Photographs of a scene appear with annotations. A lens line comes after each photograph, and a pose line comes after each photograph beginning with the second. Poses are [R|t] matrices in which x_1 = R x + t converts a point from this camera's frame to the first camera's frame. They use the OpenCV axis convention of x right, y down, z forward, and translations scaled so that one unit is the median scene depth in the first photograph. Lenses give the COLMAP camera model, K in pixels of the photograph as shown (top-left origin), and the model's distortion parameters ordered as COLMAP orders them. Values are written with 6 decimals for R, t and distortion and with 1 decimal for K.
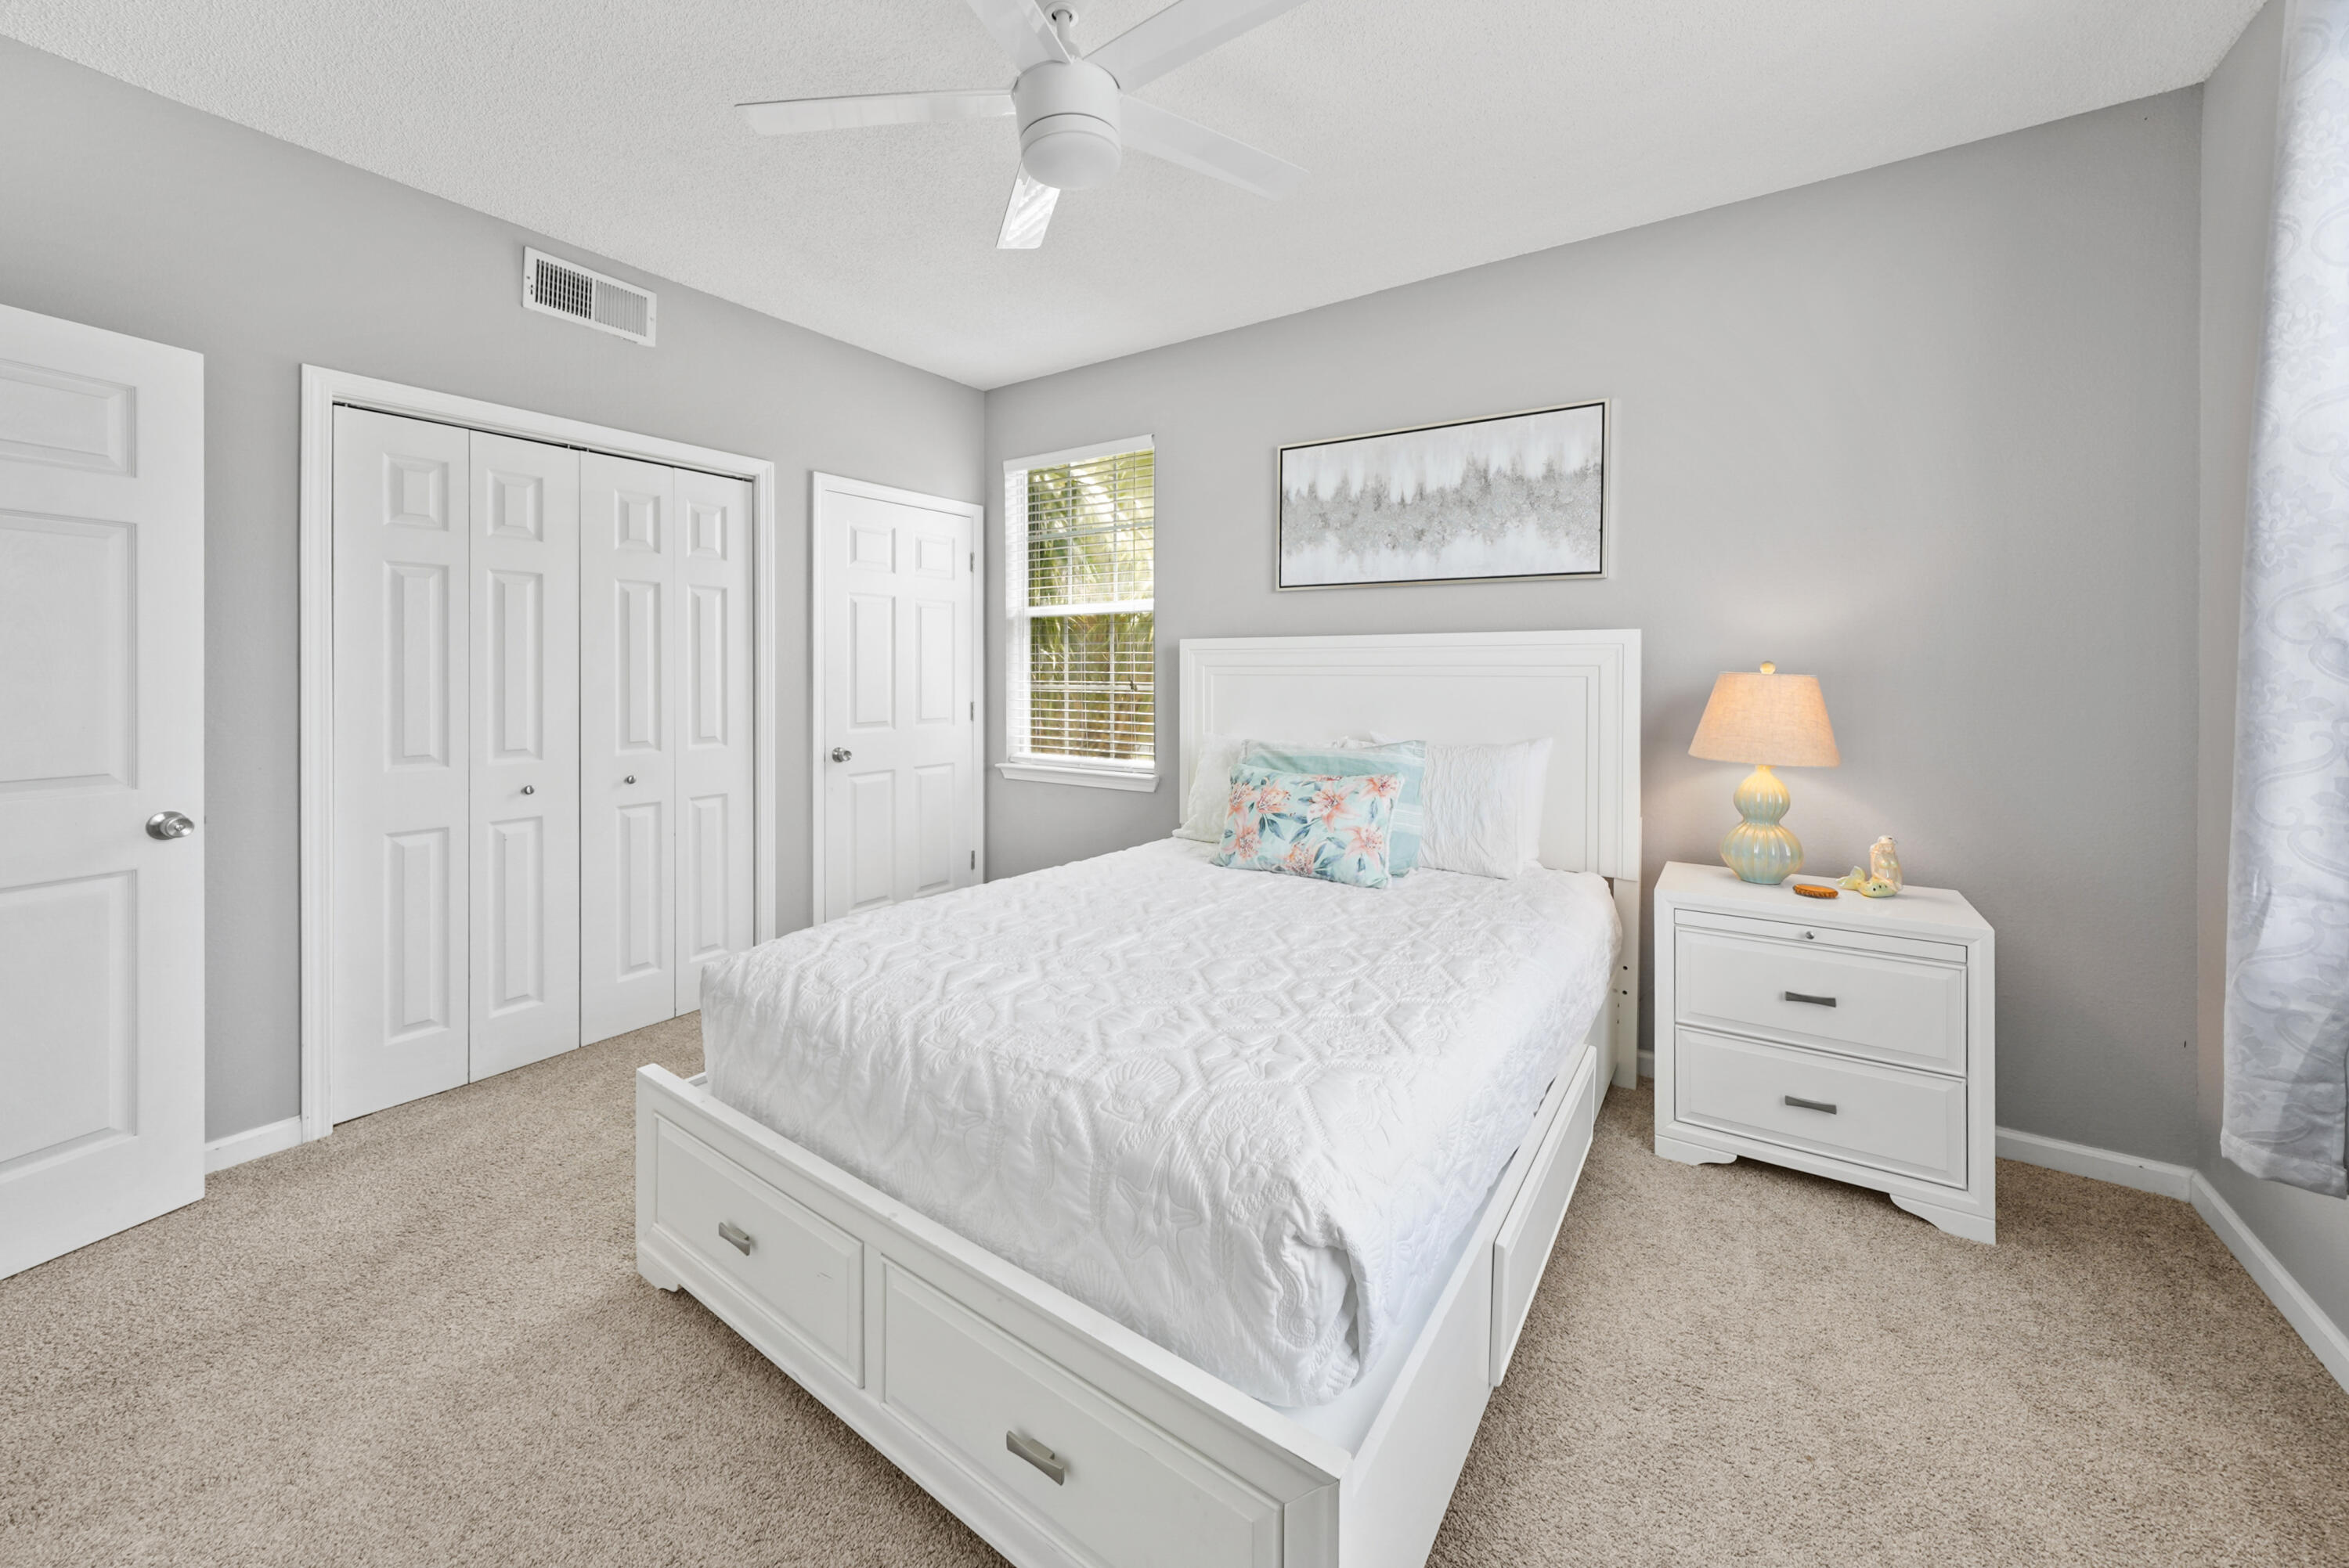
lens RADIAL K [[861.1, 0, 1172.6], [0, 861.1, 665.5], [0, 0, 1]] dist [0.000116, 0.000006]
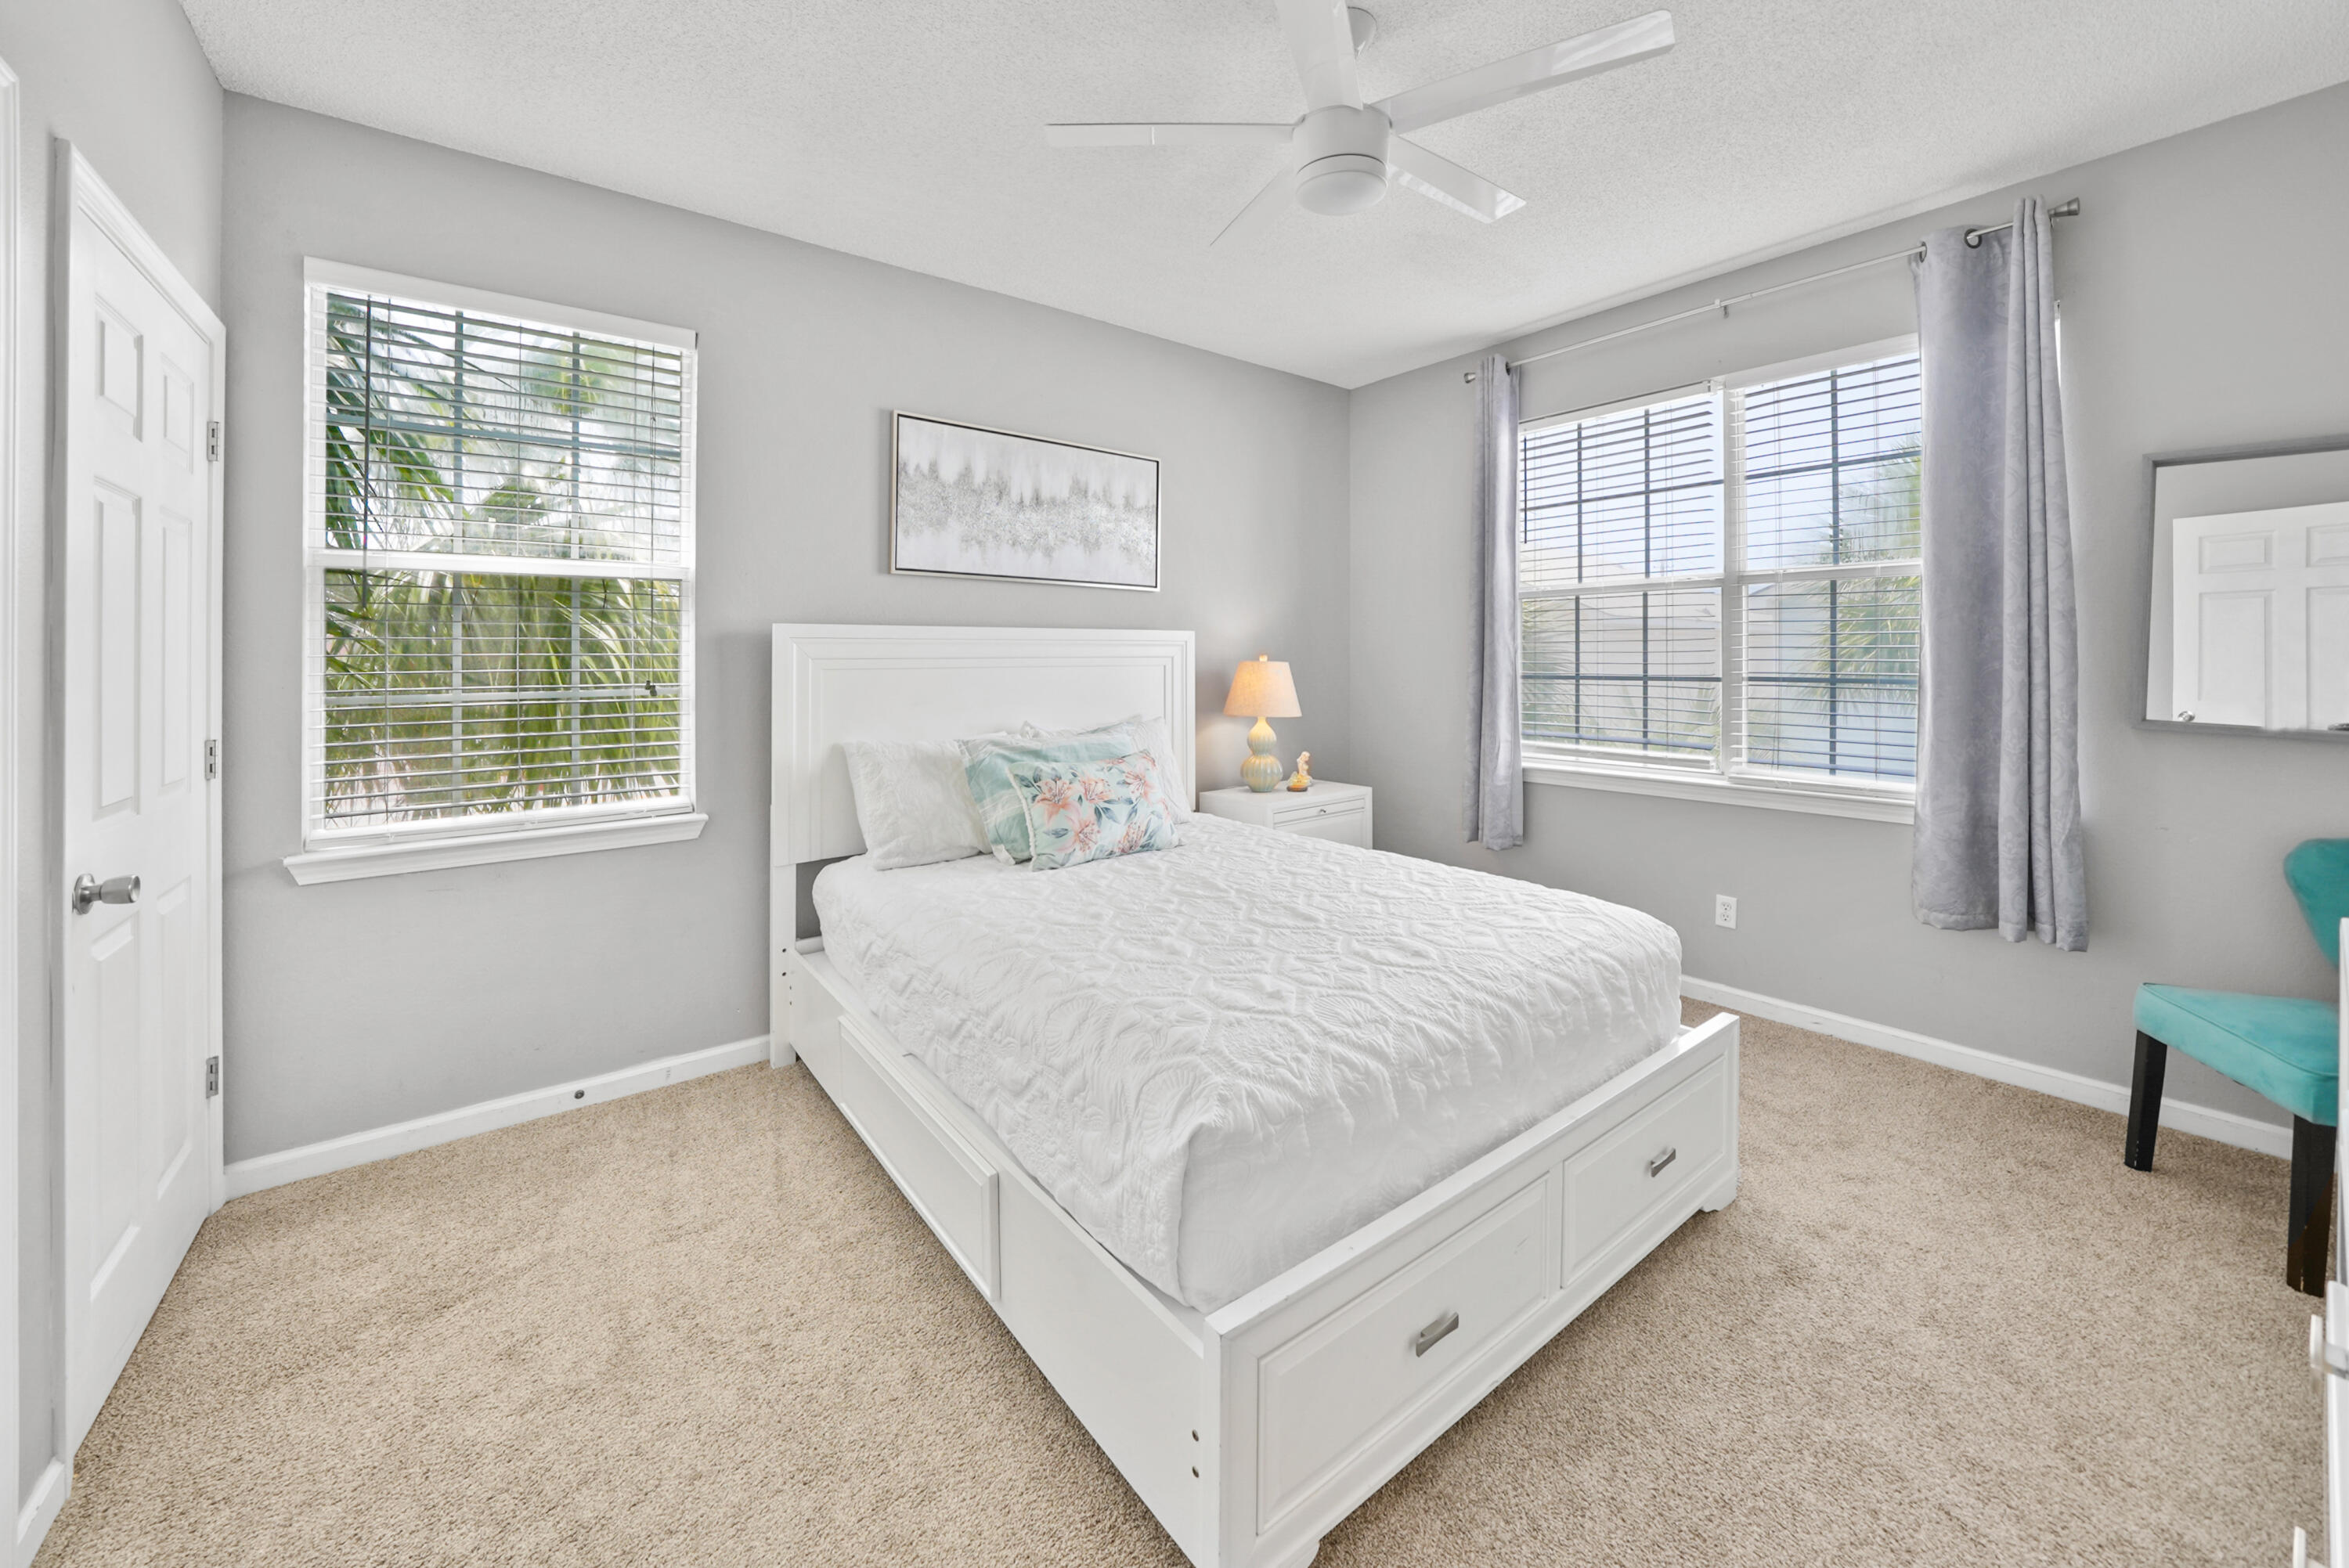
lens RADIAL K [[879.5, 0, 1171.5], [0, 879.5, 655.6], [0, 0, 1]] dist [-0.027269, 0.000035]
pose [[0.314620, 0.001540, 0.949217, -0.697527], [0.005934, 0.999976, -0.003589, 0.002947], [-0.949199, 0.006761, 0.314603, 0.490580]]
